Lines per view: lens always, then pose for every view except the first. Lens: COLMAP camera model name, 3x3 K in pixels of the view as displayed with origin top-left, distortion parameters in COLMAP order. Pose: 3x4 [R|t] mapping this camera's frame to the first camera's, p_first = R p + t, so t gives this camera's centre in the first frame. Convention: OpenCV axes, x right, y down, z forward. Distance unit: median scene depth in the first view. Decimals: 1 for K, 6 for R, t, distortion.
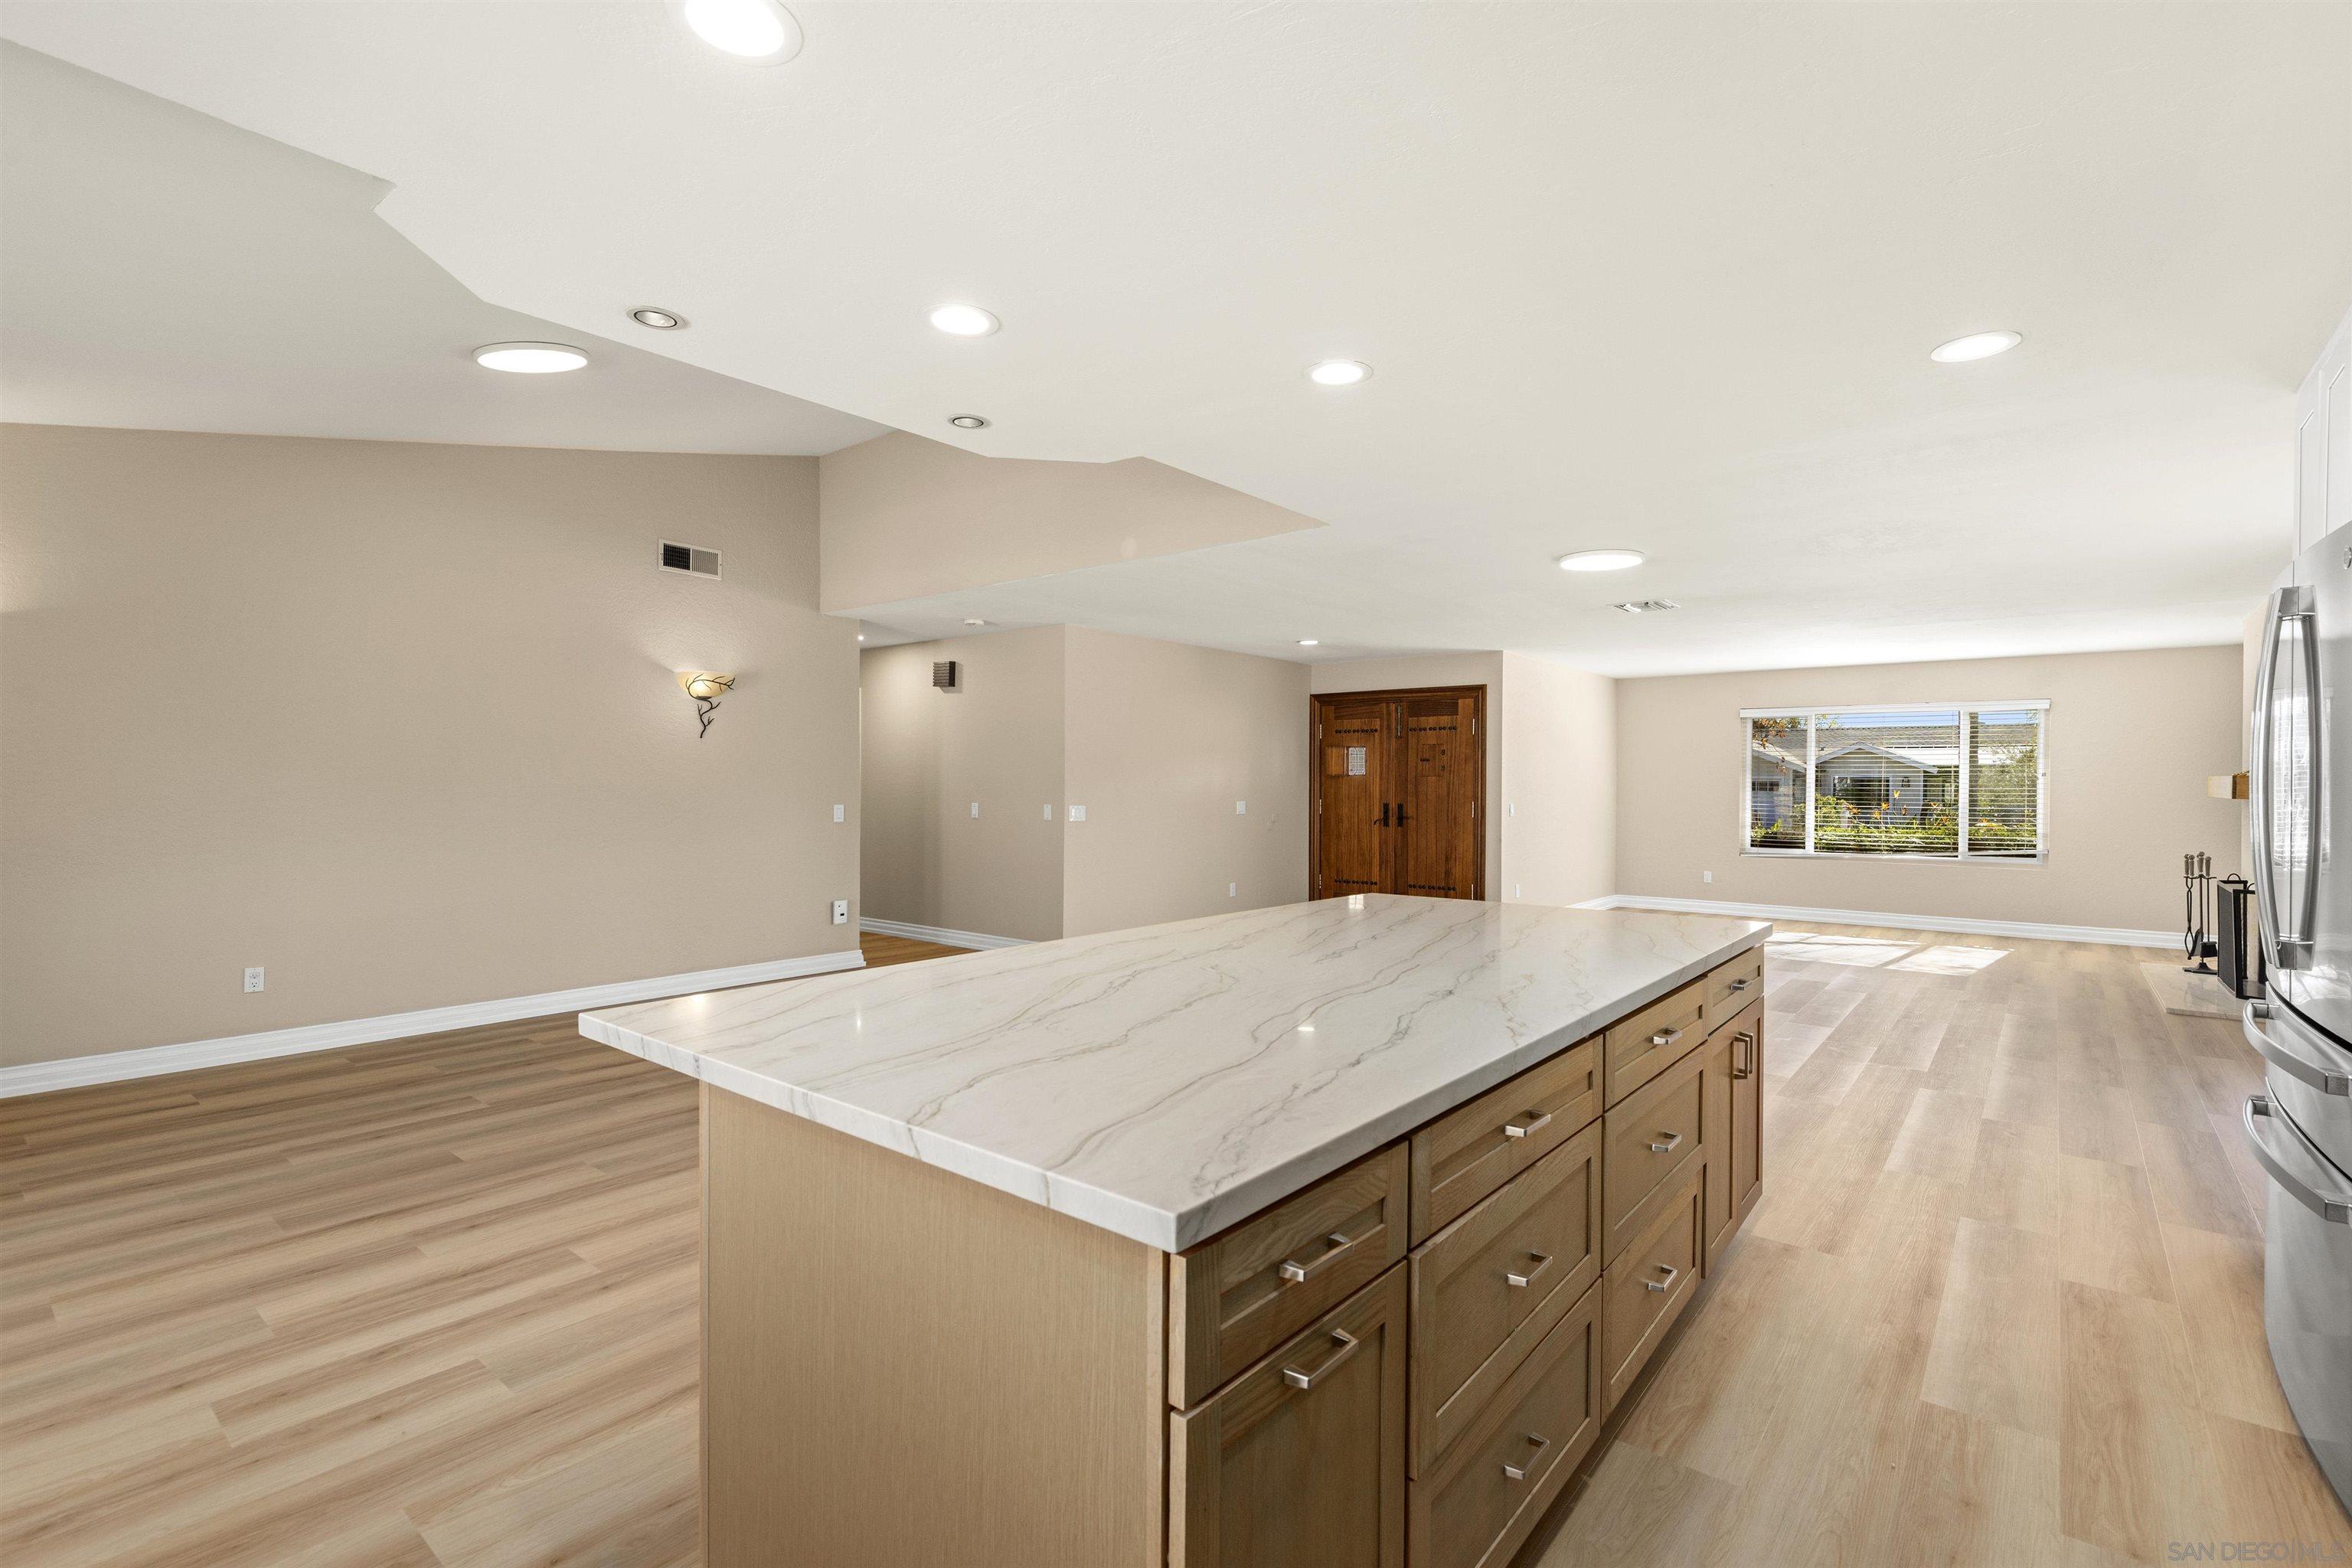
lens RADIAL K [[1056.4, 0, 1188.6], [0, 1056.4, 787.1], [0, 0, 1]] dist [0.006664, -0.002111]
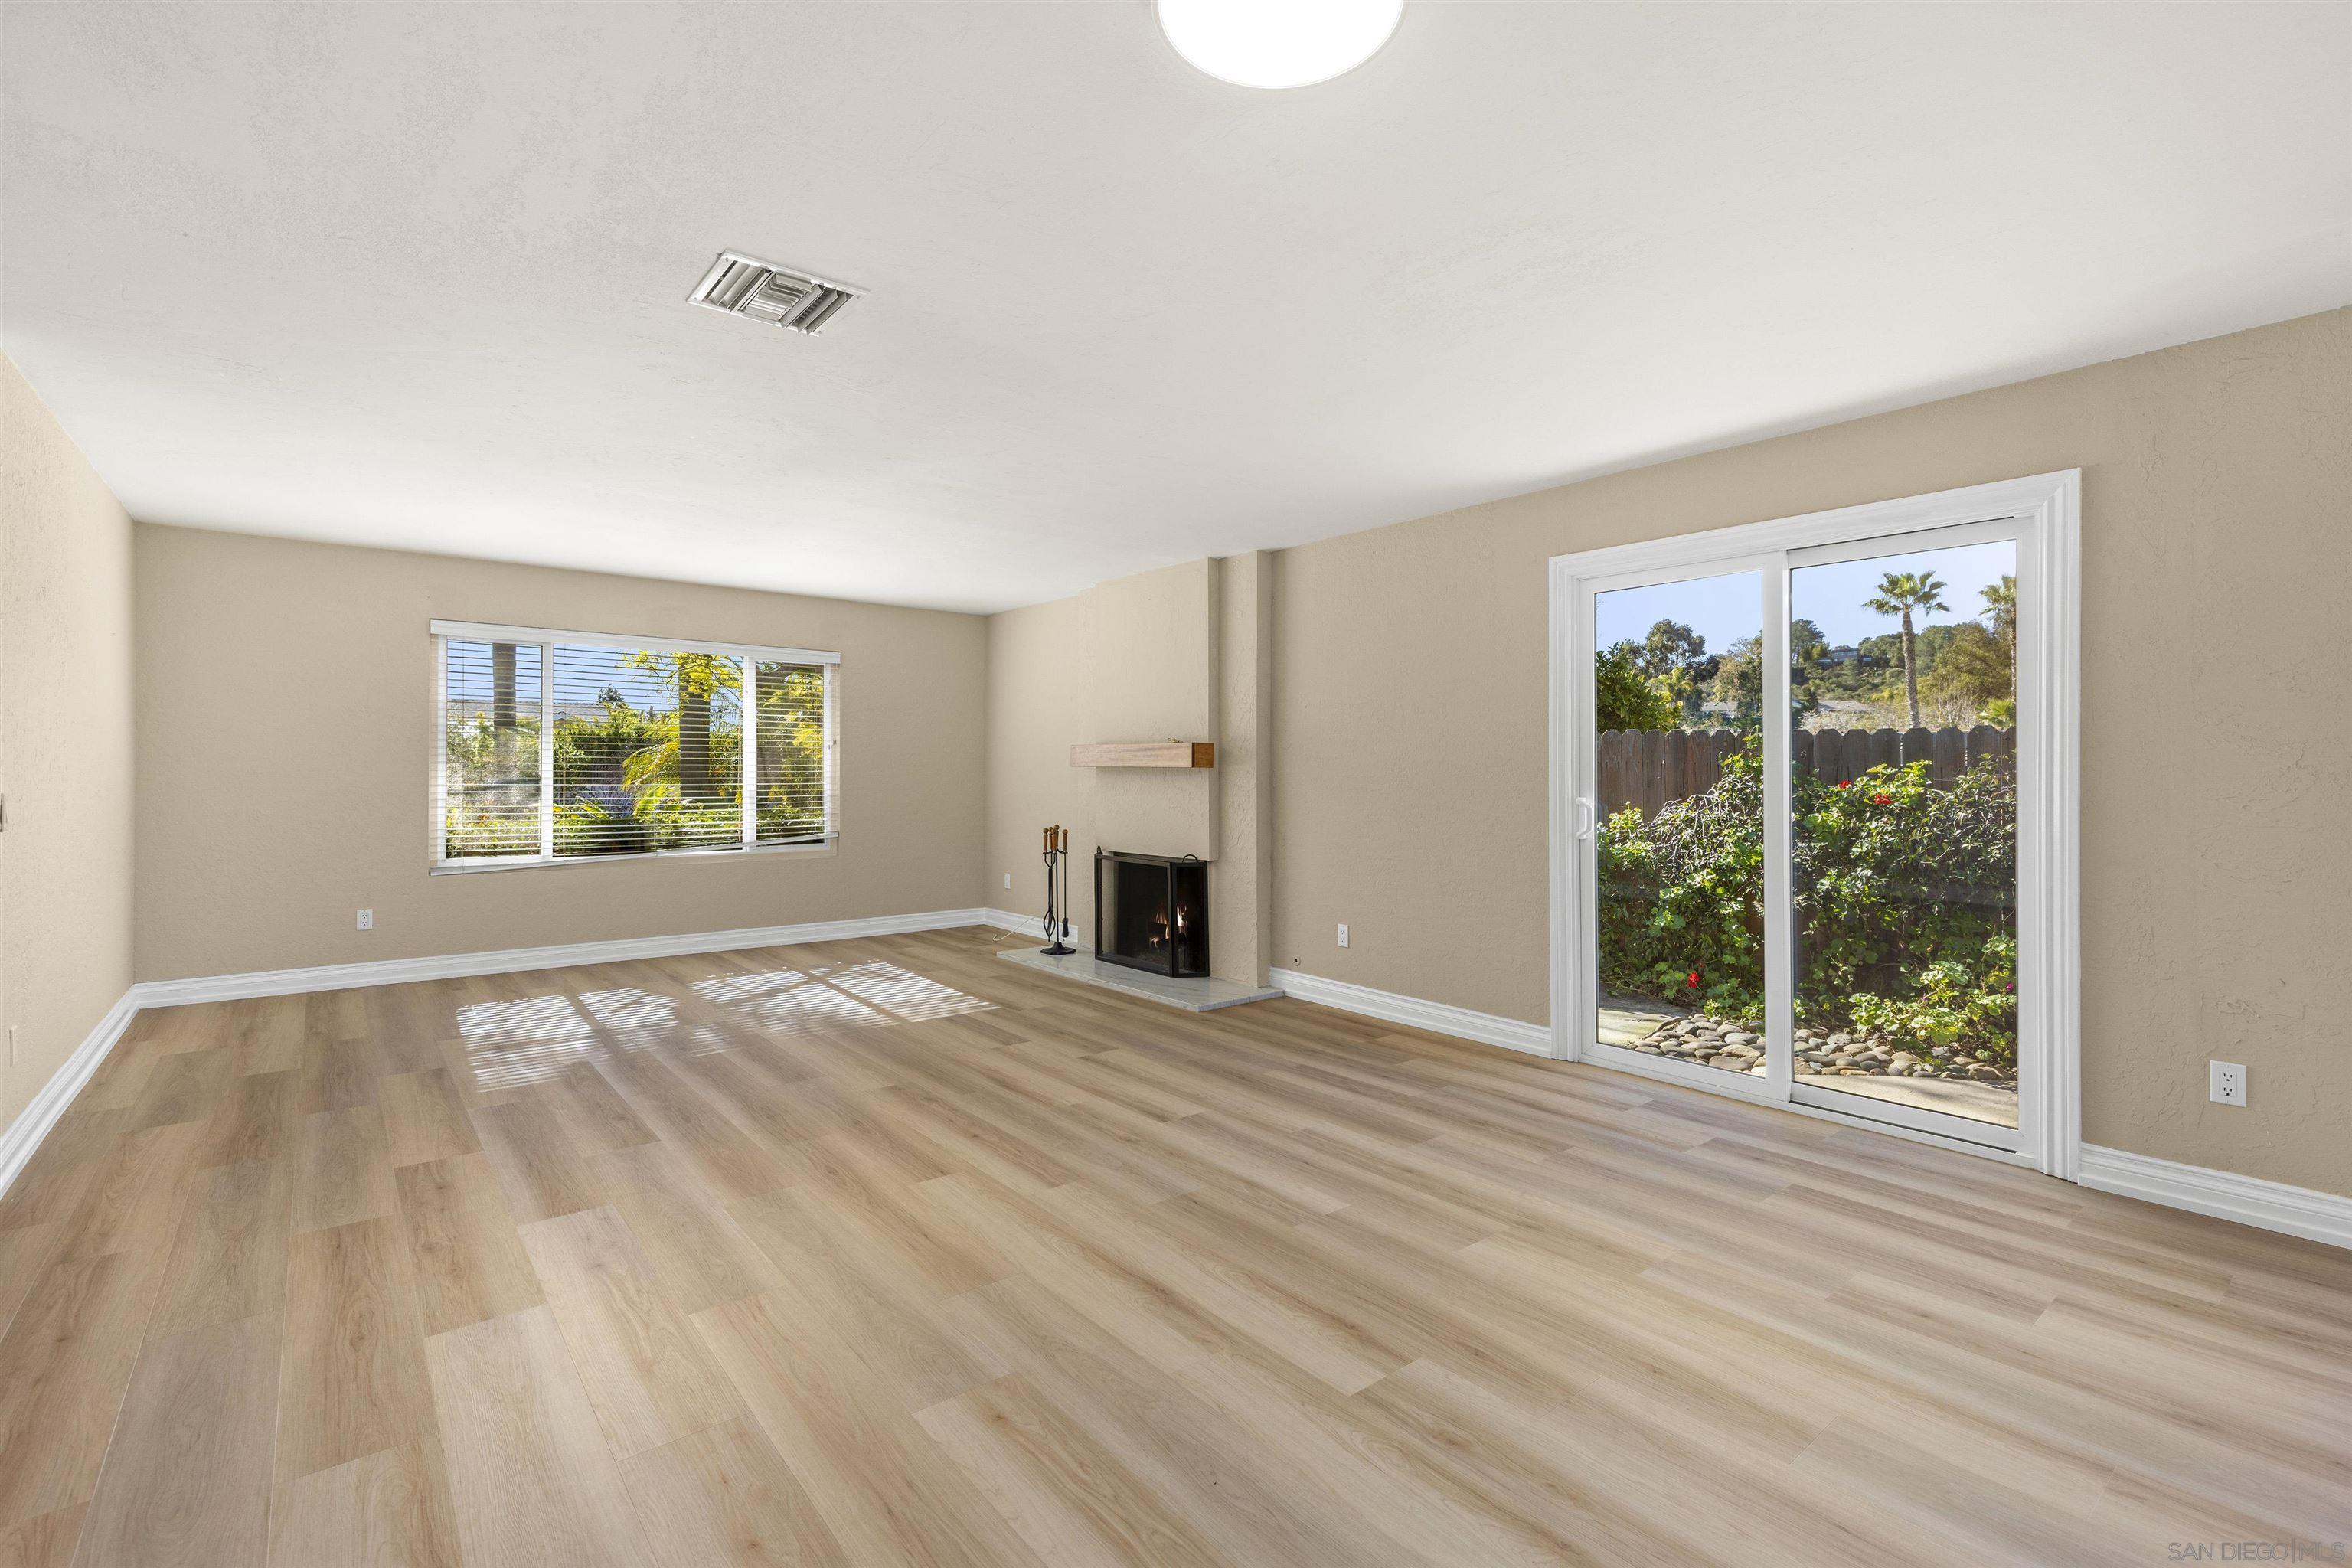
lens RADIAL K [[1056.4, 0, 1191.8], [0, 1056.4, 767.7], [0, 0, 1]] dist [0.006664, -0.002111]
pose [[0.198420, -0.002273, 0.980114, 0.047365], [0.000869, 0.999997, 0.002143, 0.006856], [-0.980117, 0.000427, 0.198422, 0.558262]]
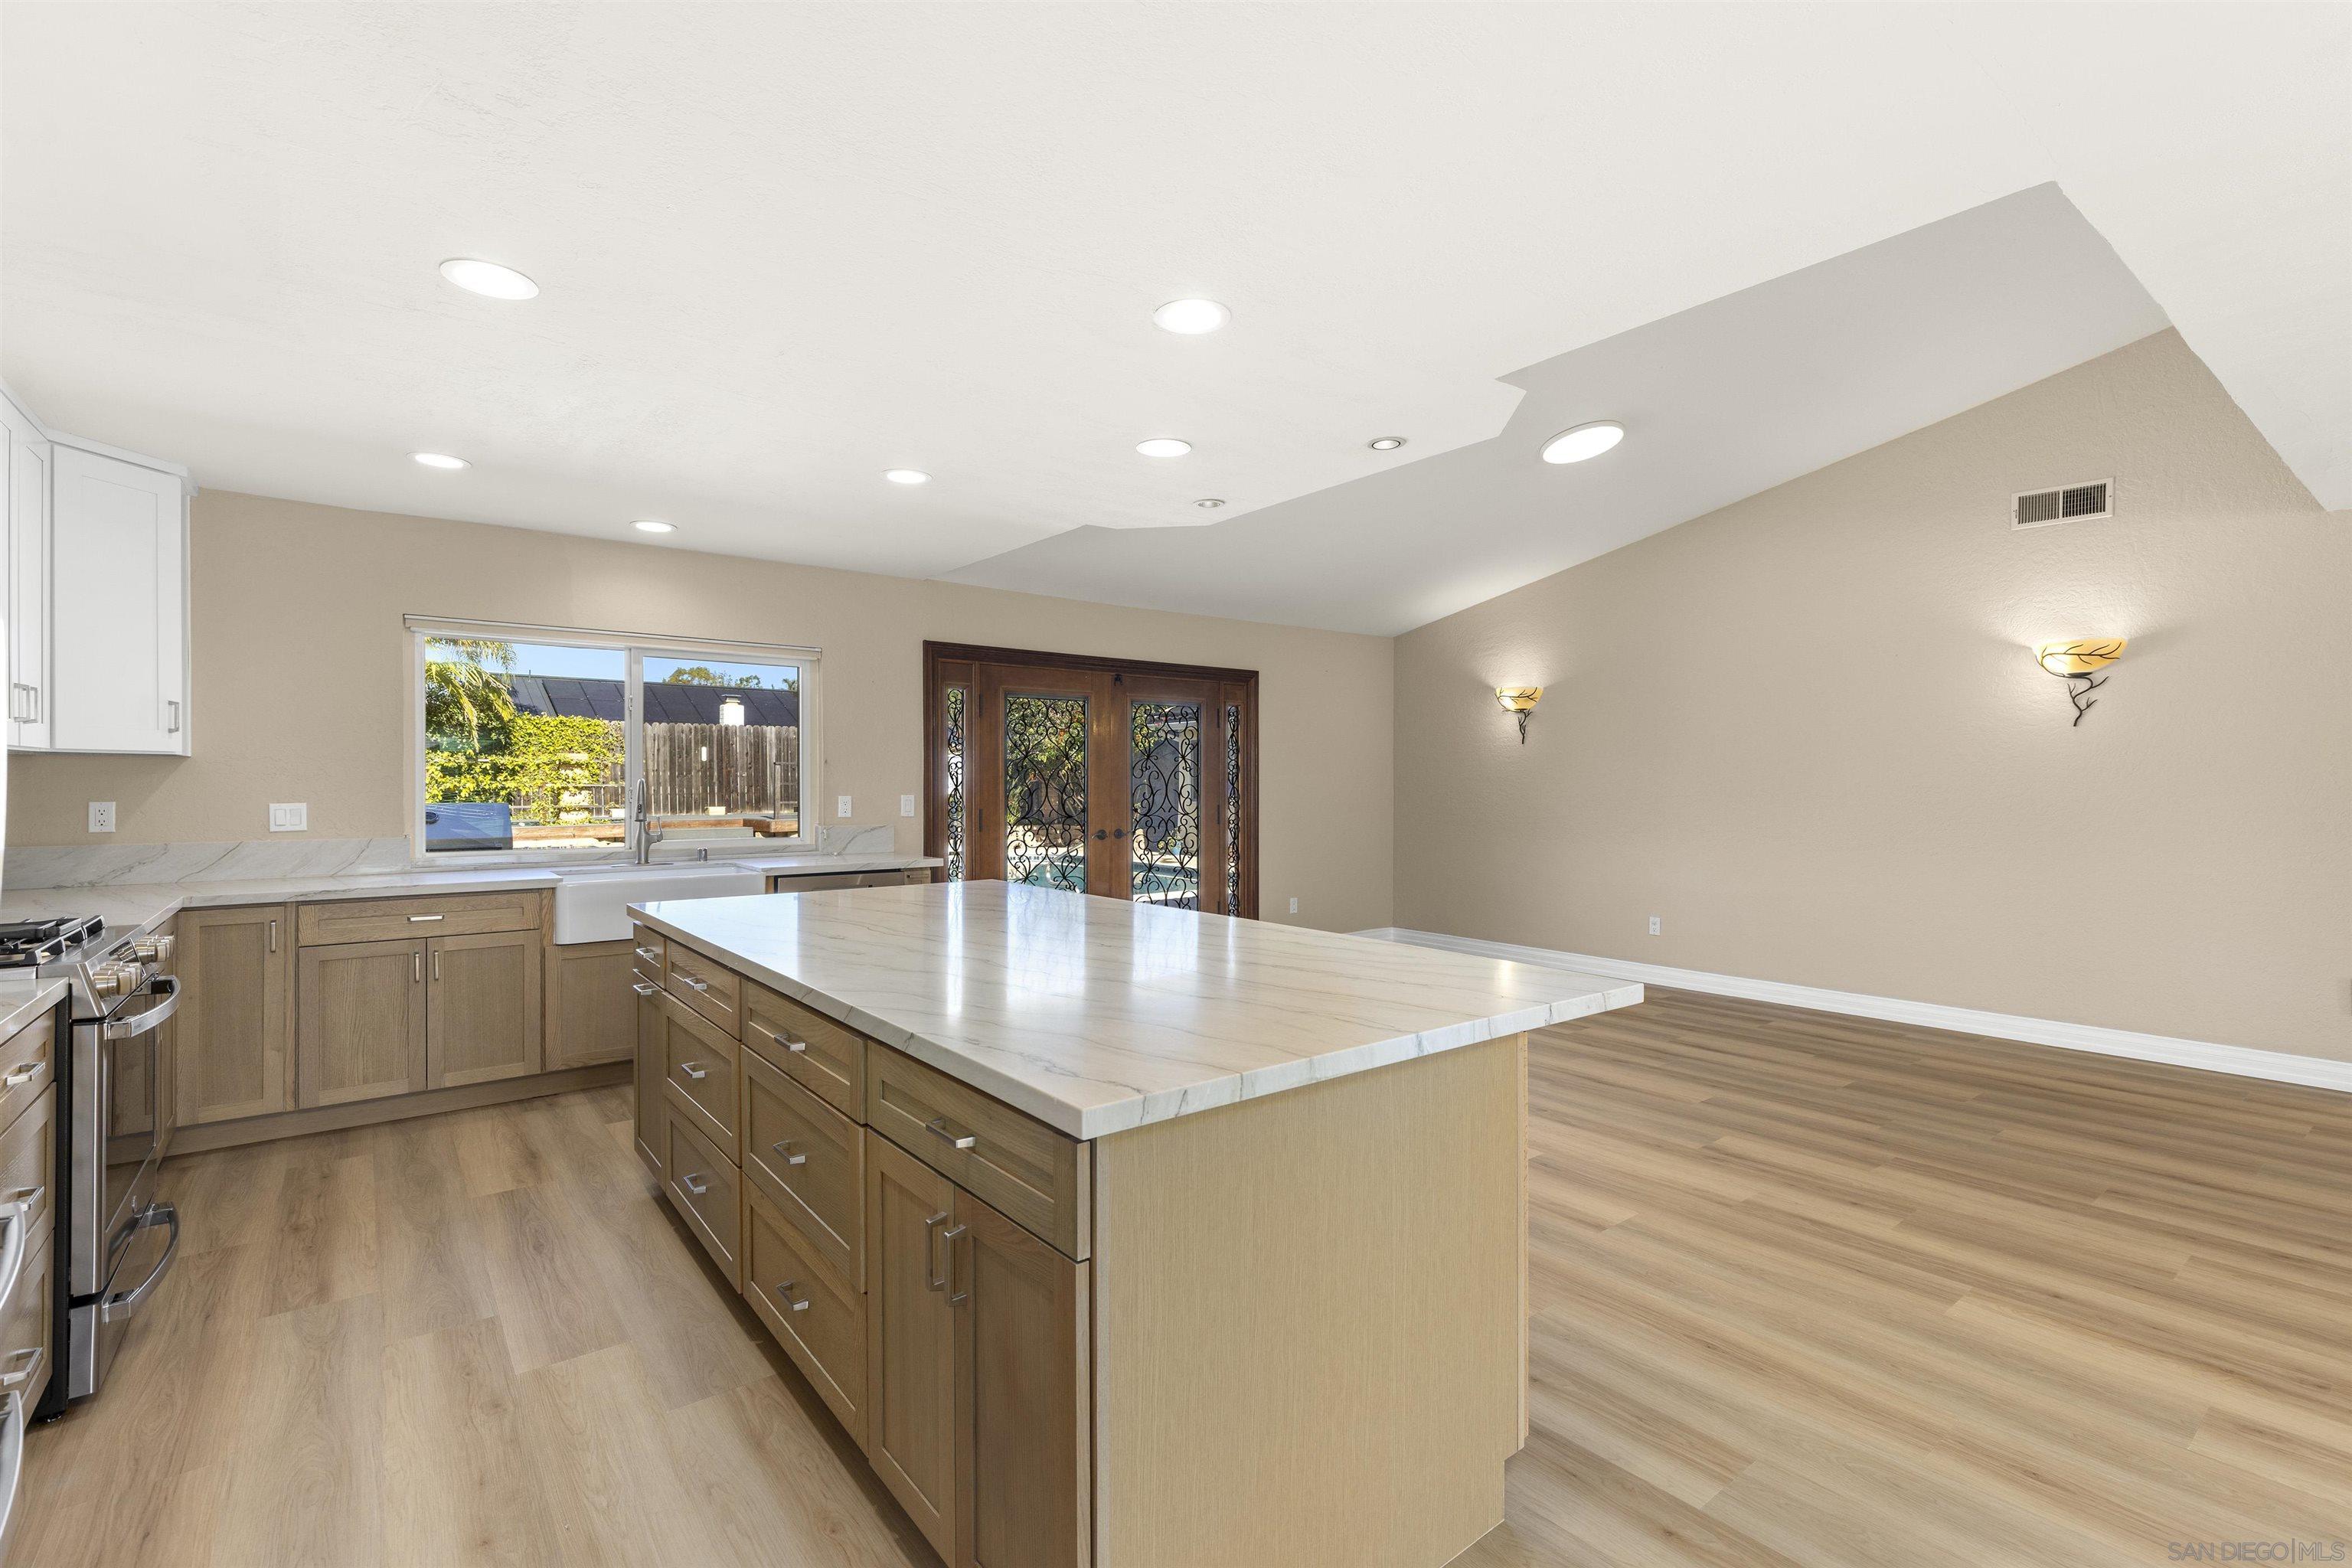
lens RADIAL K [[1056.4, 0, 1195.7], [0, 1056.4, 780.5], [0, 0, 1]] dist [0.006664, -0.002111]
pose [[-0.216431, -0.005293, -0.976284, 0.319551], [-0.004570, 0.999980, -0.004408, -0.000029], [0.976287, 0.003508, -0.216451, 0.382103]]
